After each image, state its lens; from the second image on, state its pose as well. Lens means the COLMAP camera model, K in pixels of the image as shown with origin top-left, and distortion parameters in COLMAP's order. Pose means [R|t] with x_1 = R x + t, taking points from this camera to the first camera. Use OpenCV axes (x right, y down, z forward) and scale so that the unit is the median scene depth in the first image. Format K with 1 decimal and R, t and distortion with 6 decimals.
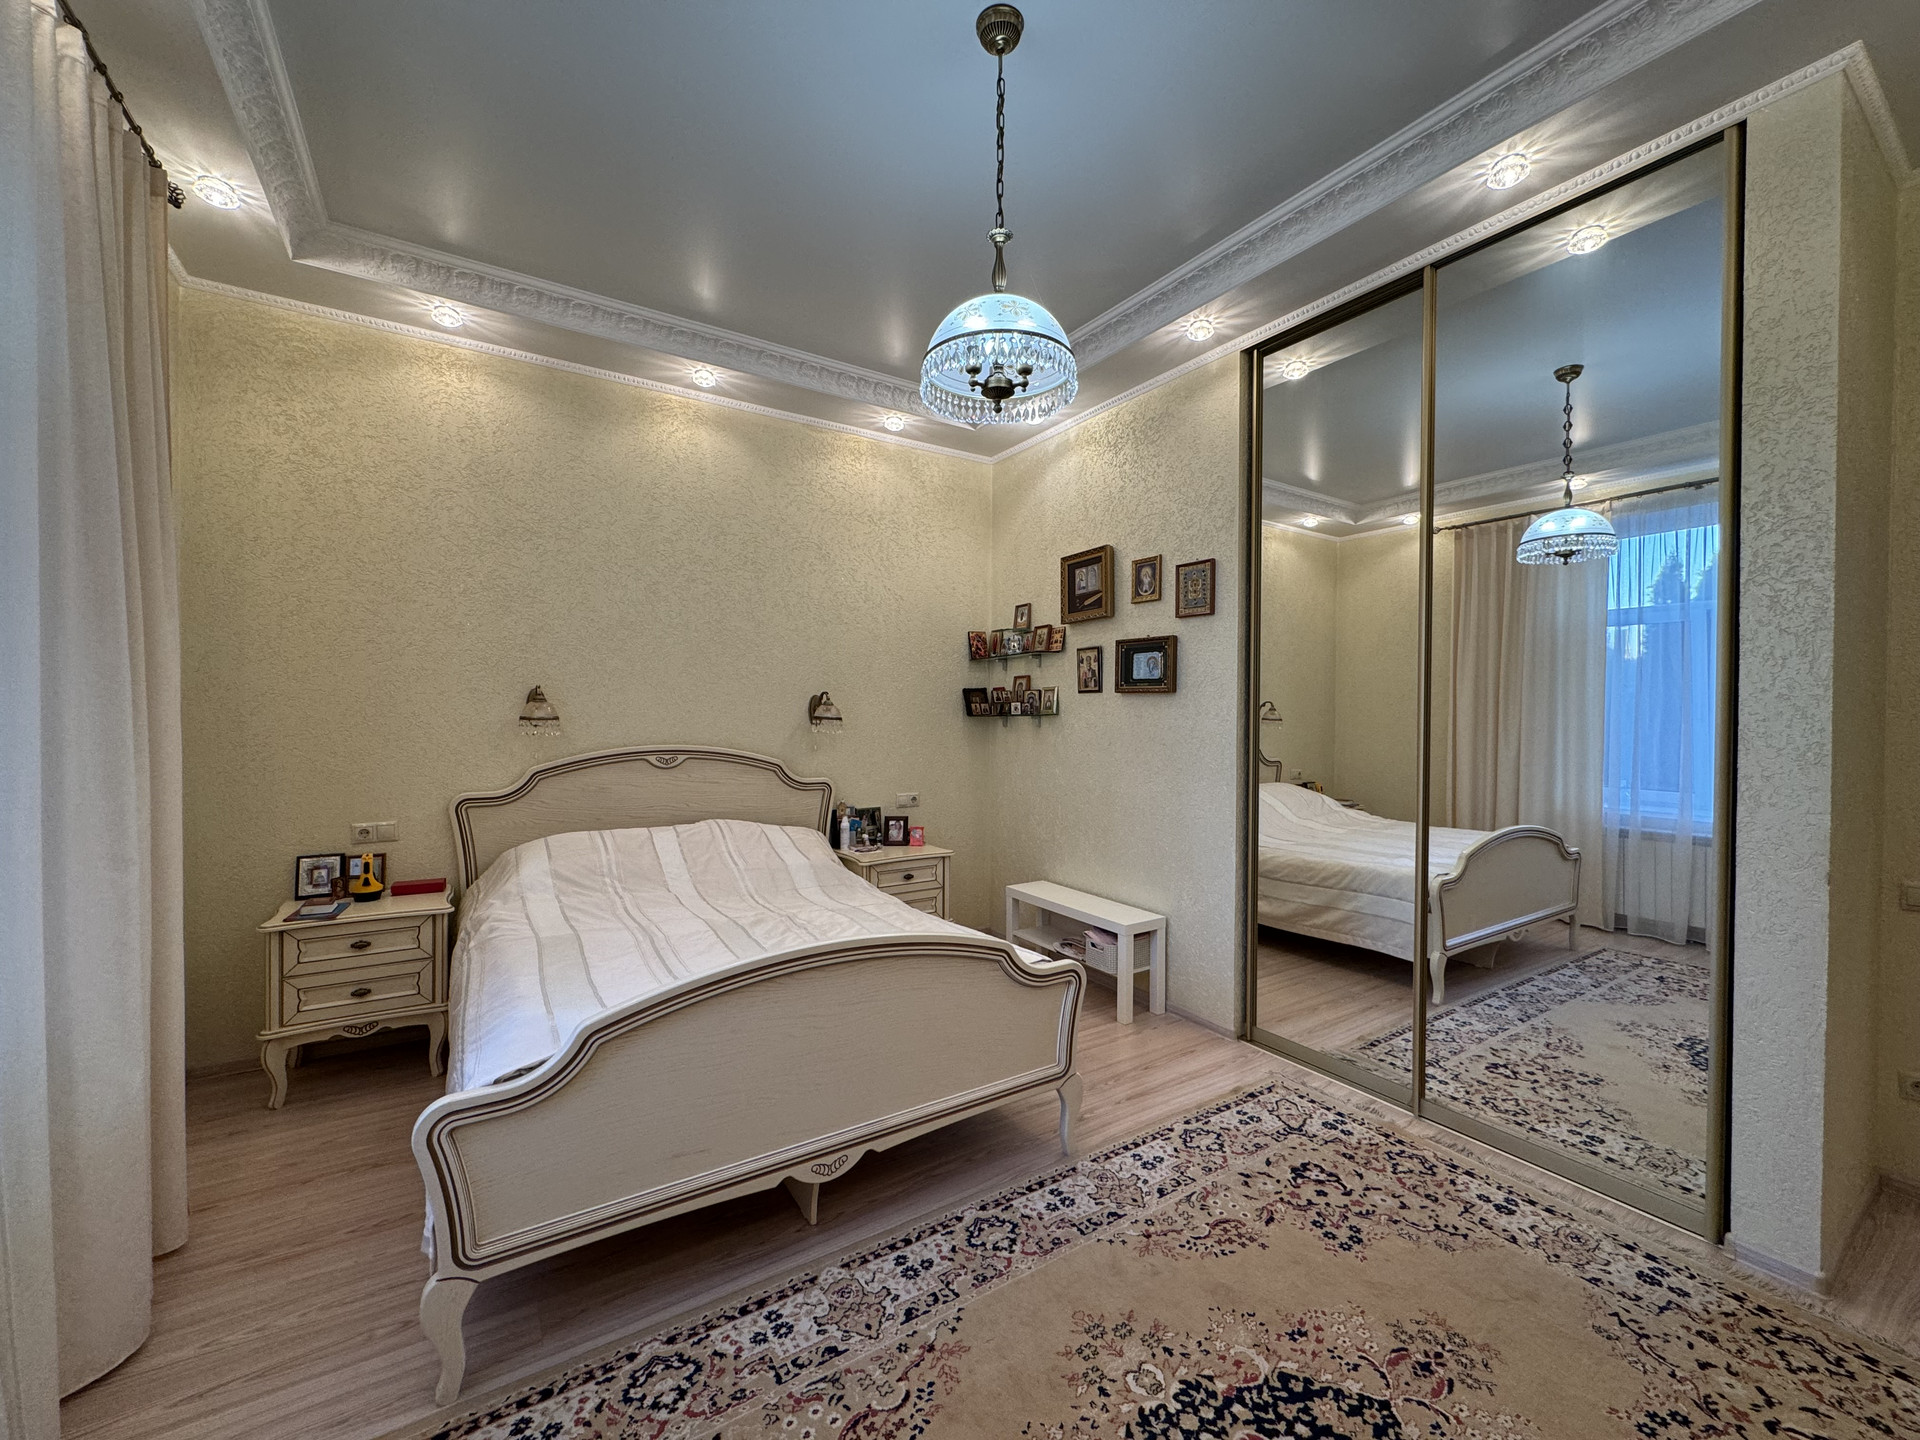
lens RADIAL K [[768.1, 0, 962.9], [0, 768.1, 713.1], [0, 0, 1]] dist [-0.004372, 0.001063]
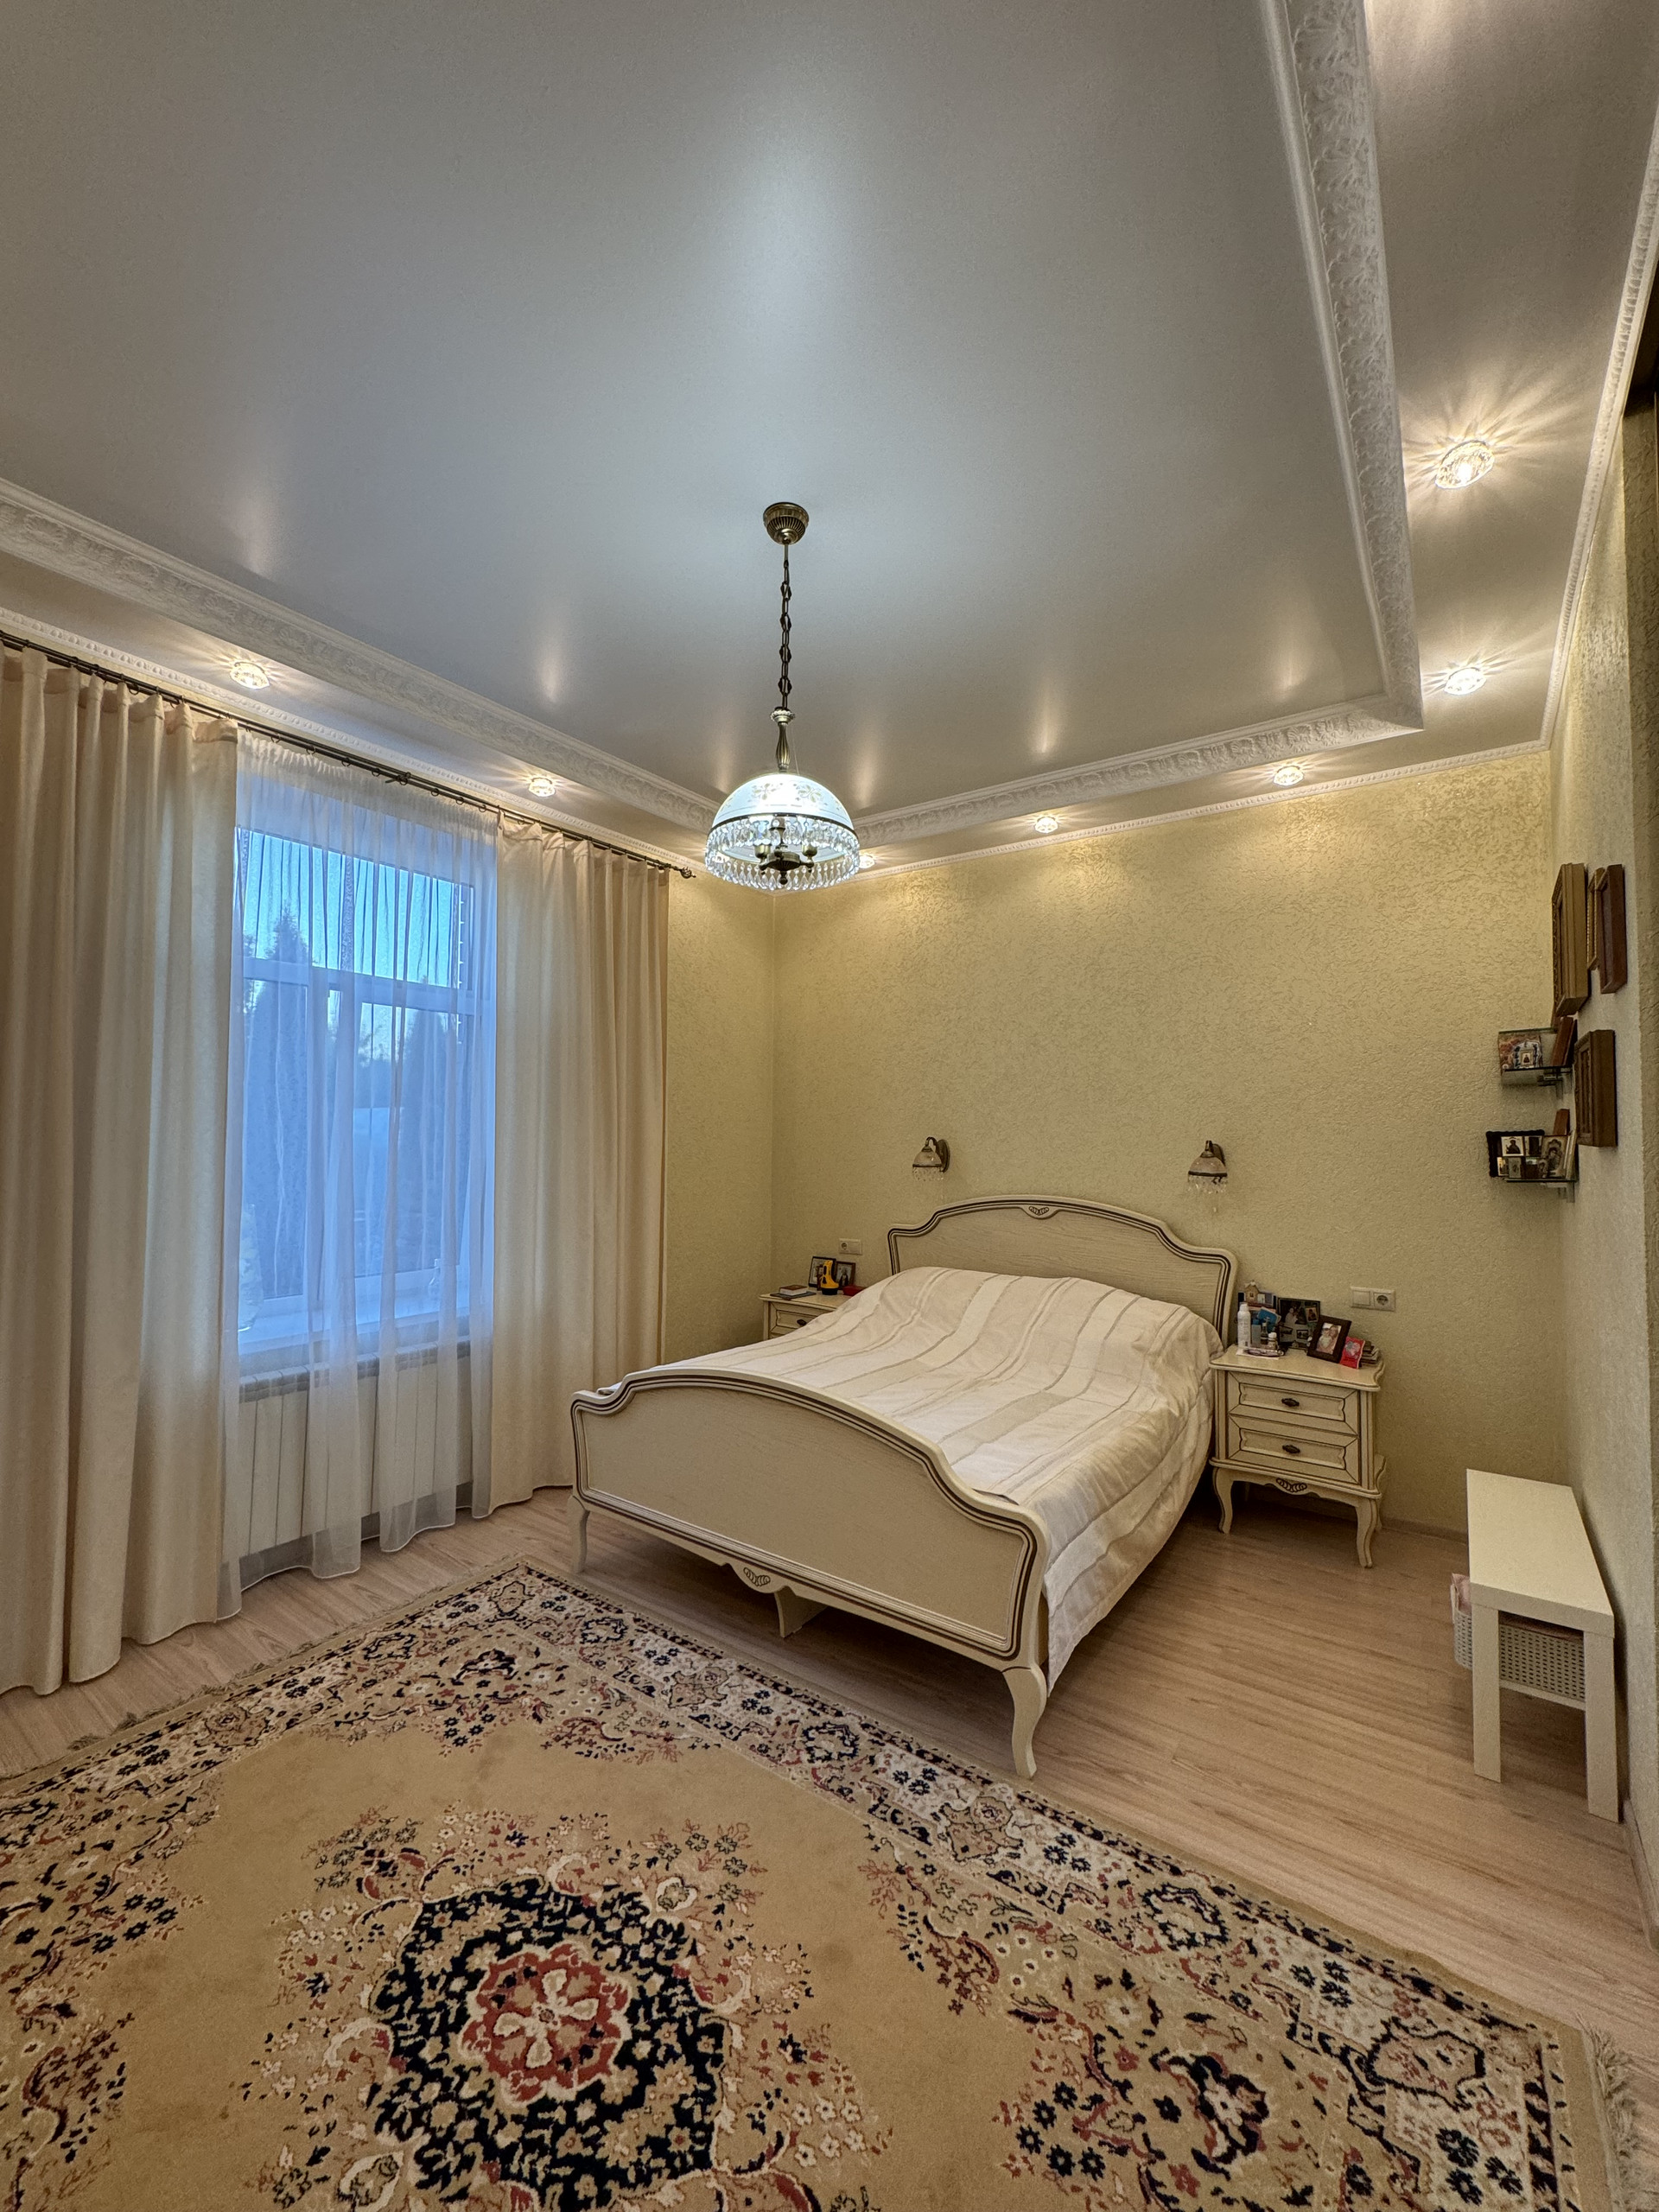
lens RADIAL K [[884.9, 0, 837.9], [0, 884.9, 1119.2], [0, 0, 1]] dist [-0.004372, 0.001063]
pose [[0.372546, -0.018677, -0.927826, 0.871804], [-0.005370, 0.999737, -0.022281, -0.046088], [0.927998, 0.013283, 0.372348, 0.493277]]
